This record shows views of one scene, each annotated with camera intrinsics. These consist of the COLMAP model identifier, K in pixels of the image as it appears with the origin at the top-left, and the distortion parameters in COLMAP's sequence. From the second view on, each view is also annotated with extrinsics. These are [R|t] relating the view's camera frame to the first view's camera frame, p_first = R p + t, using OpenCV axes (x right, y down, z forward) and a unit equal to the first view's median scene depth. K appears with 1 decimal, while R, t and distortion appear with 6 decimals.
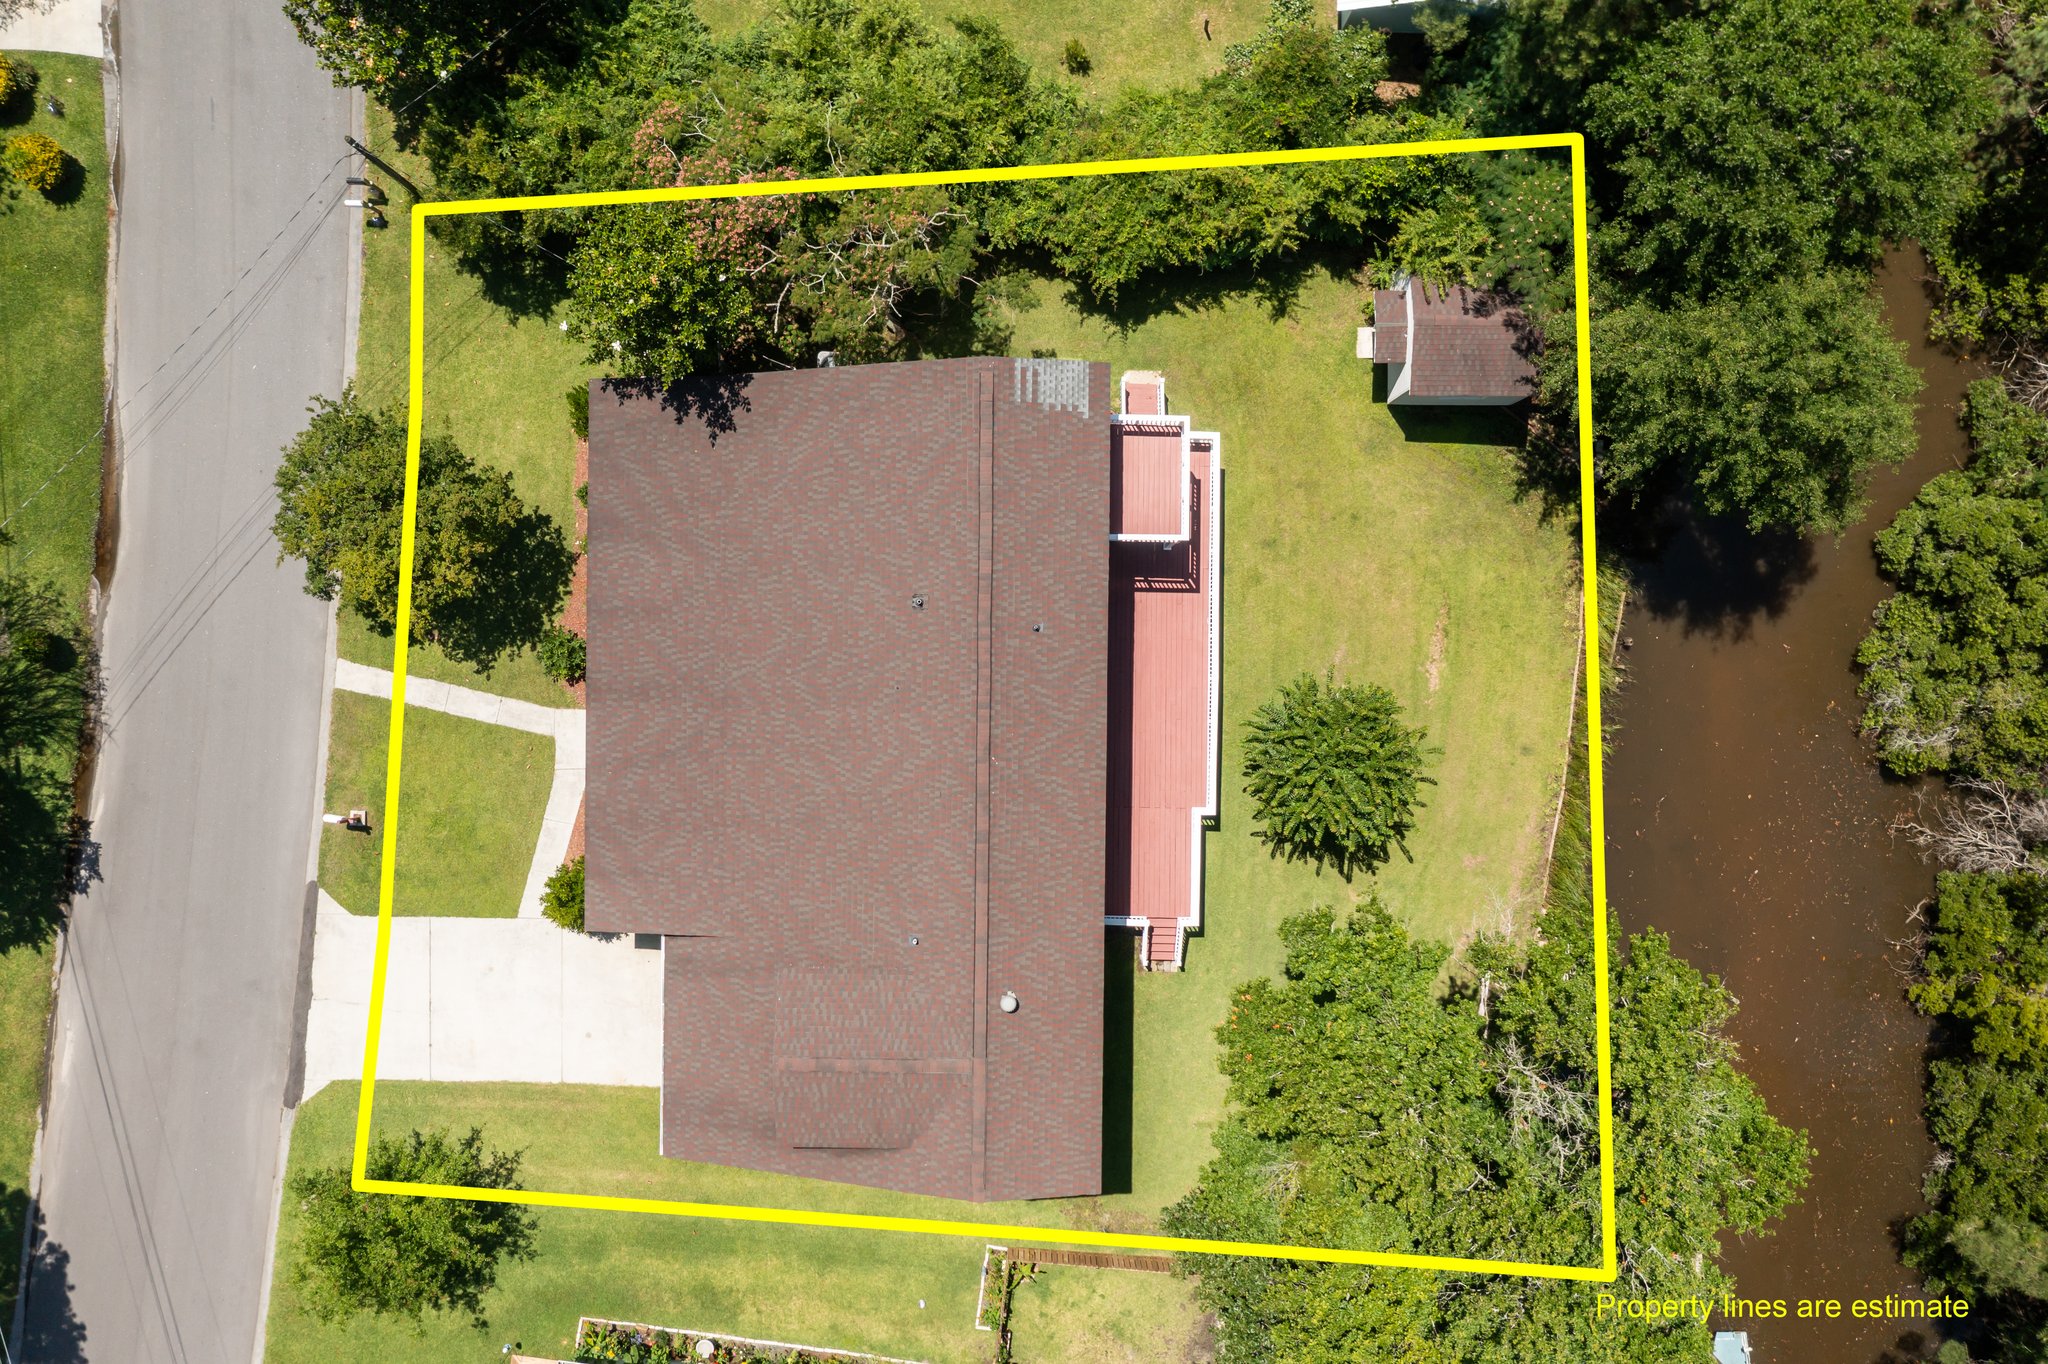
lens RADIAL K [[1617.3, 0, 1036.4], [0, 1617.3, 714.7], [0, 0, 1]] dist [-0.047801, 0.056308]
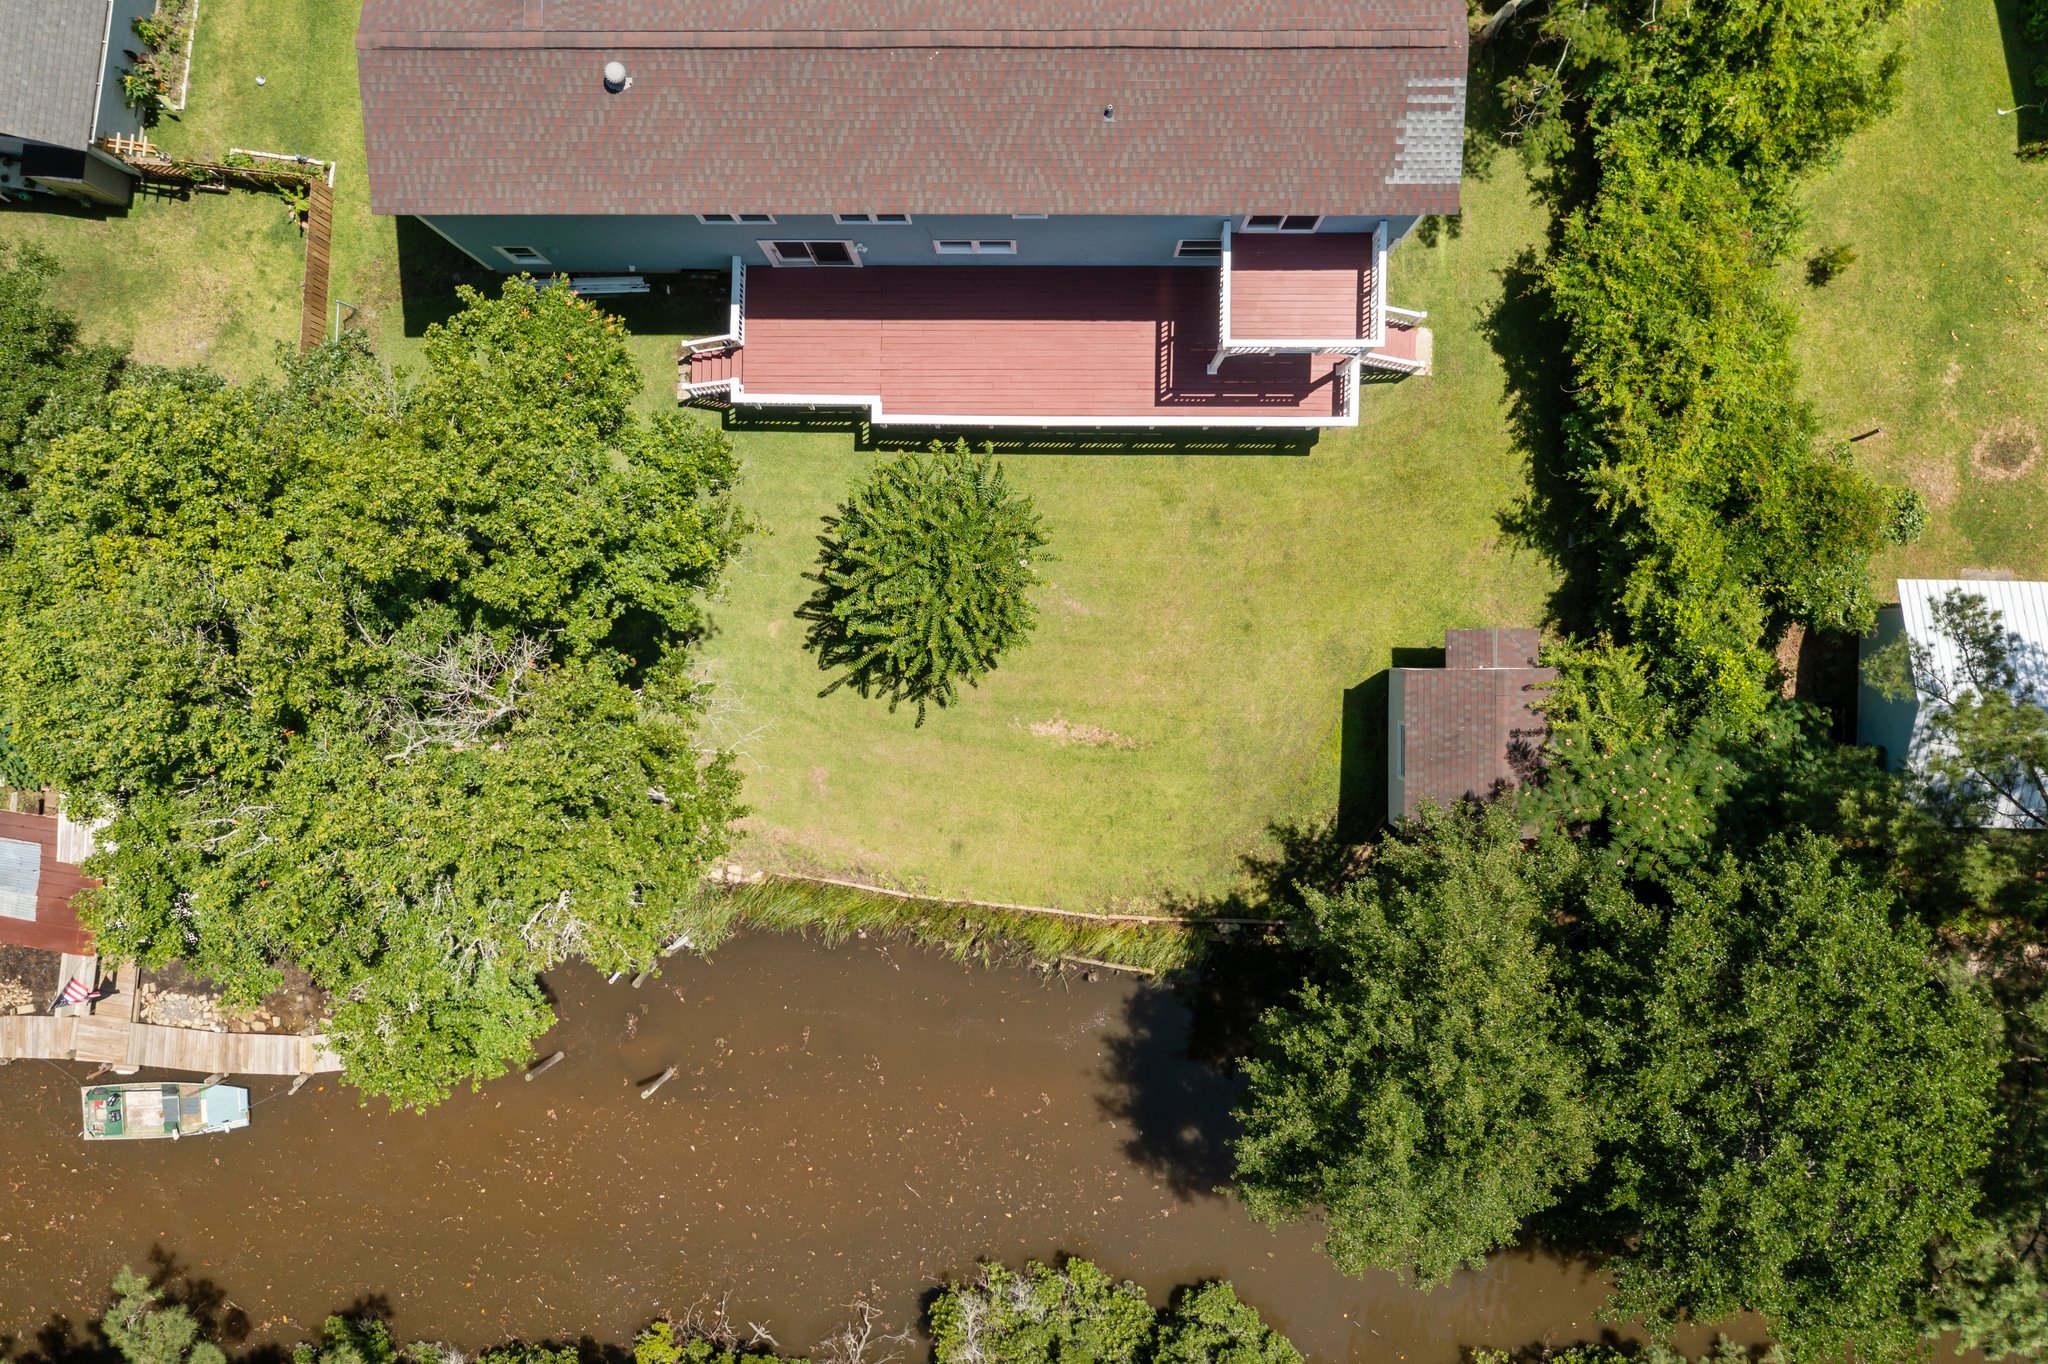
lens RADIAL K [[1594.0, 0, 1016.4], [0, 1594.0, 683.0], [0, 0, 1]] dist [-0.017887, 0.009516]
pose [[0.001109, 0.999901, 0.014001, 0.231199], [-0.999957, 0.000980, 0.009237, -0.015070], [0.009223, -0.014011, 0.999859, 0.222004]]
